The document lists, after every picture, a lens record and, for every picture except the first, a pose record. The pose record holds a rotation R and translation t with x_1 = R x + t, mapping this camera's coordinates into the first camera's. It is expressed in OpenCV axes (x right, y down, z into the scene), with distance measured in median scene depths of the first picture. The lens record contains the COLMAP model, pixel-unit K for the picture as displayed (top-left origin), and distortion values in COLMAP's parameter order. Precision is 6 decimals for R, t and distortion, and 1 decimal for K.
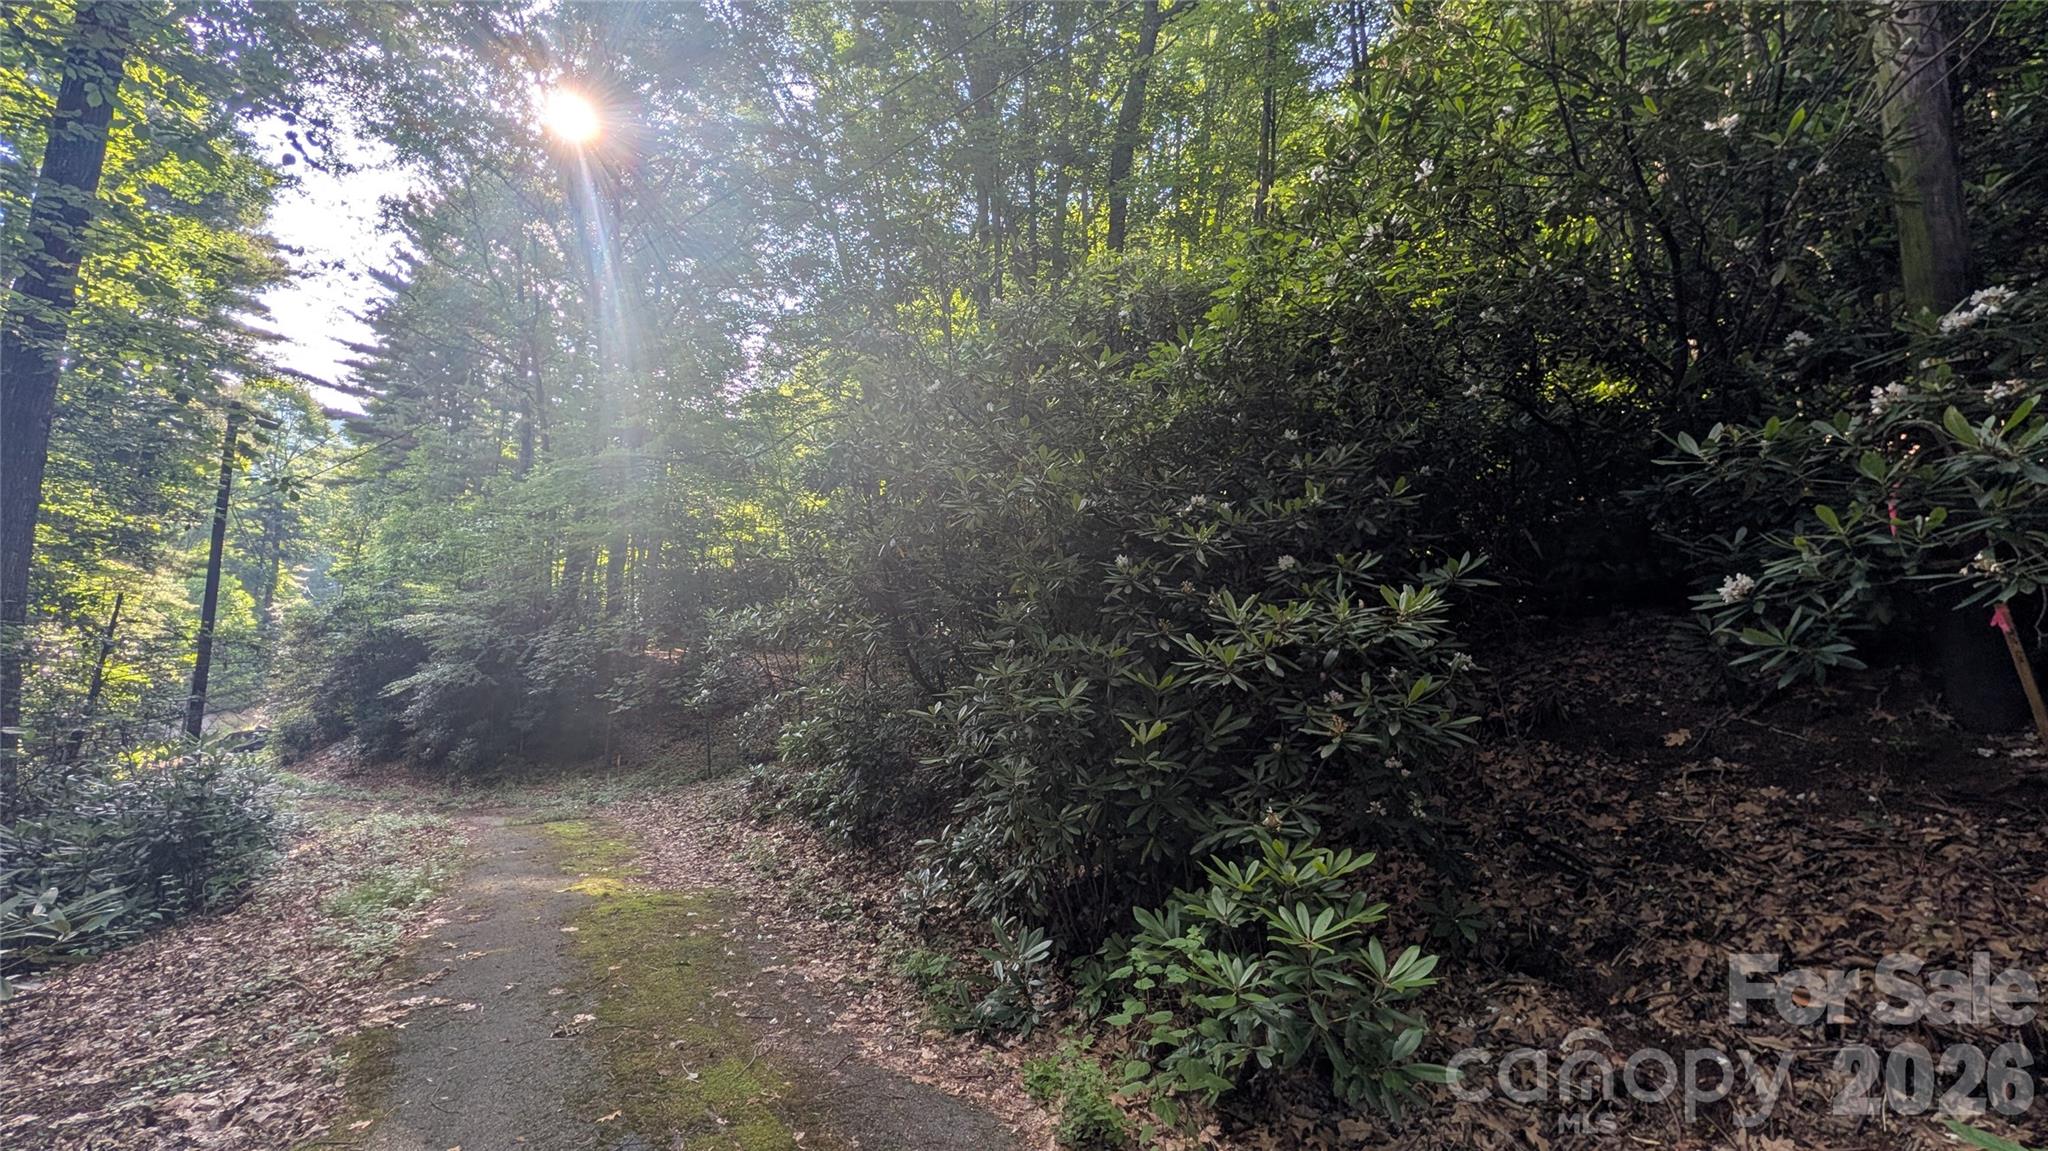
lens RADIAL K [[725.5, 0, 1026.8], [0, 725.5, 579.6], [0, 0, 1]] dist [-0.000809, 0.000305]
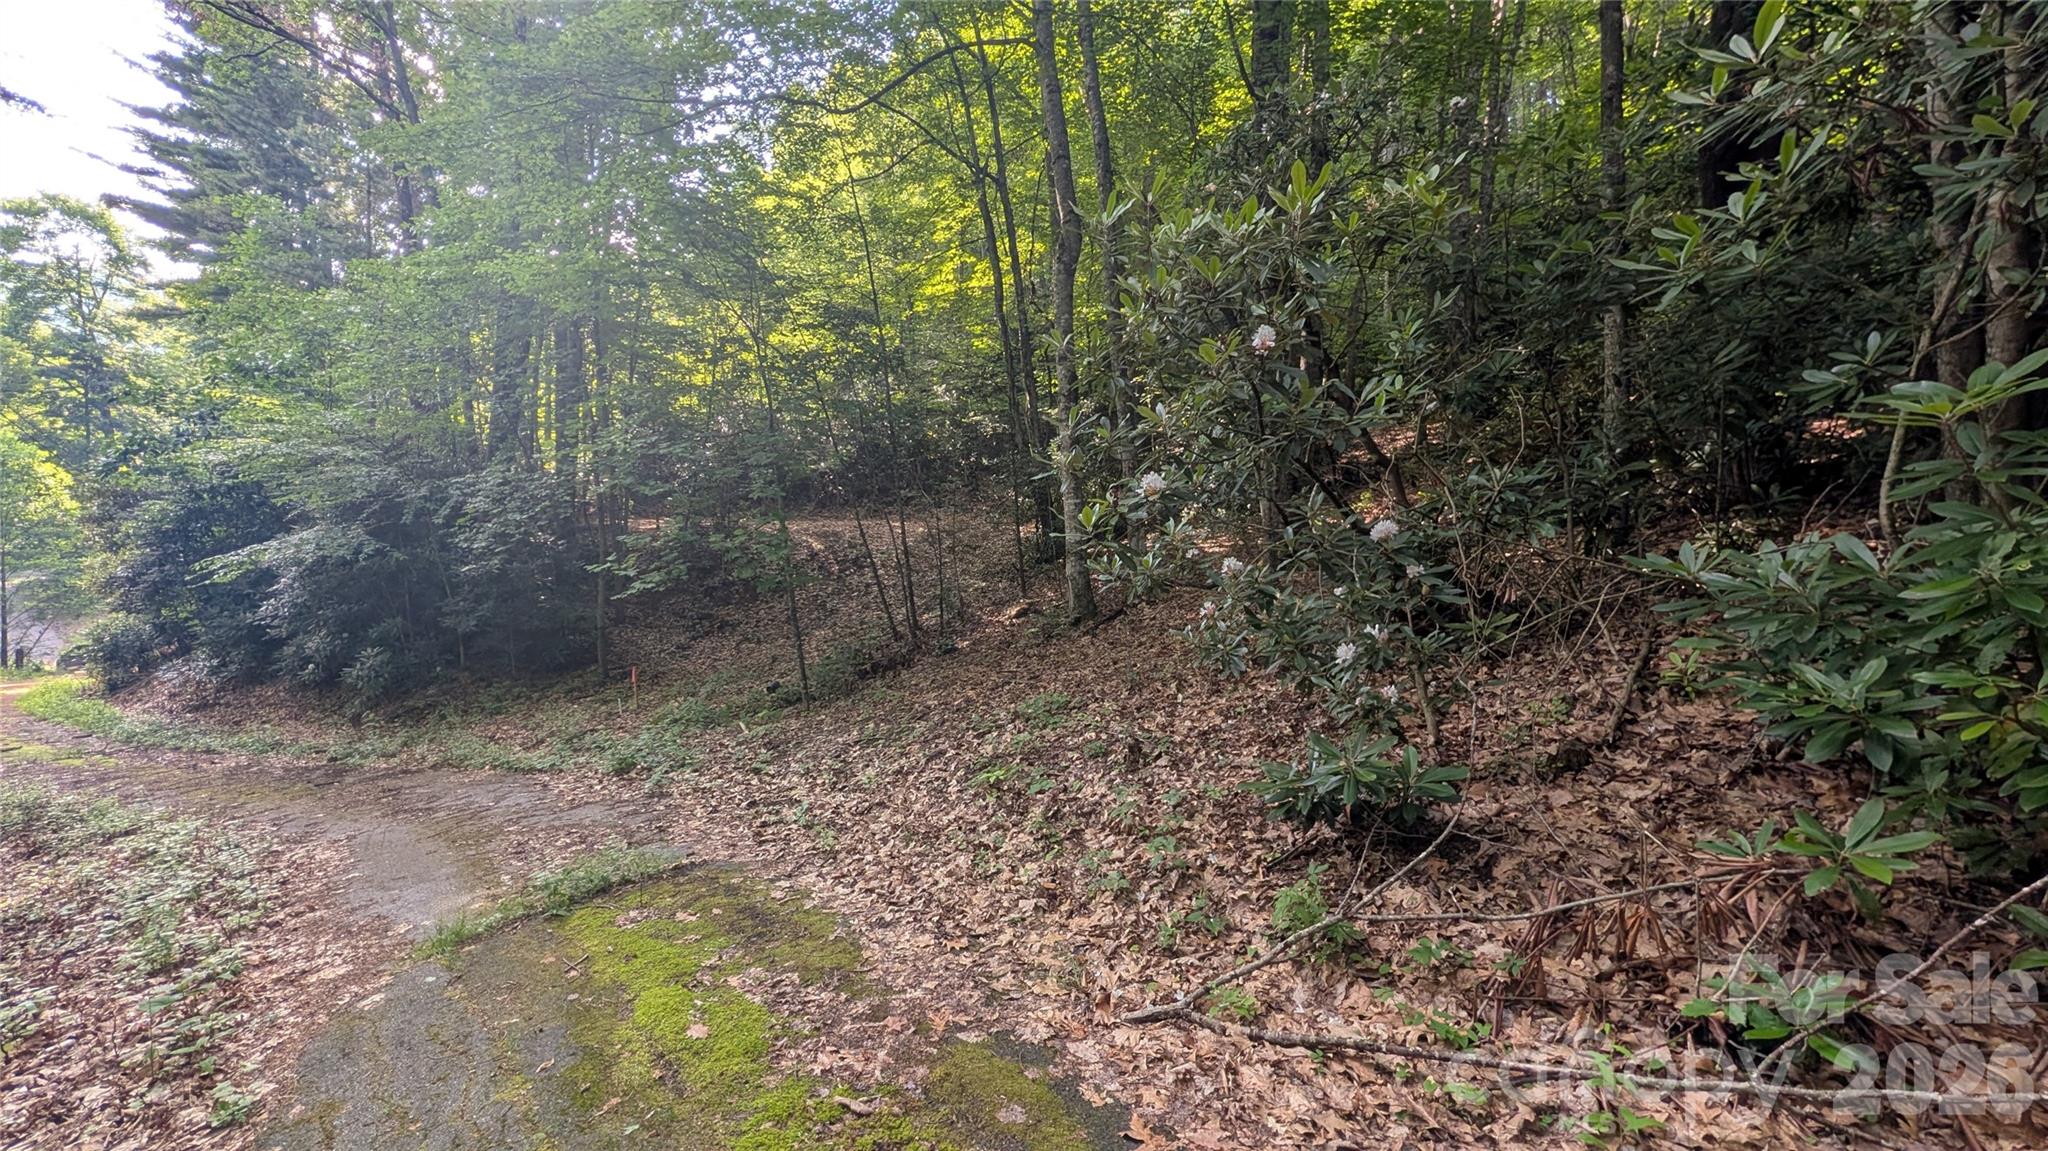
lens RADIAL K [[725.5, 0, 1020.8], [0, 725.5, 573.9], [0, 0, 1]] dist [-0.000809, 0.000305]
pose [[0.997805, -0.030271, 0.058898, -0.213910], [0.020991, 0.988122, 0.152231, 0.063169], [-0.062807, -0.150660, 0.986588, 0.310124]]
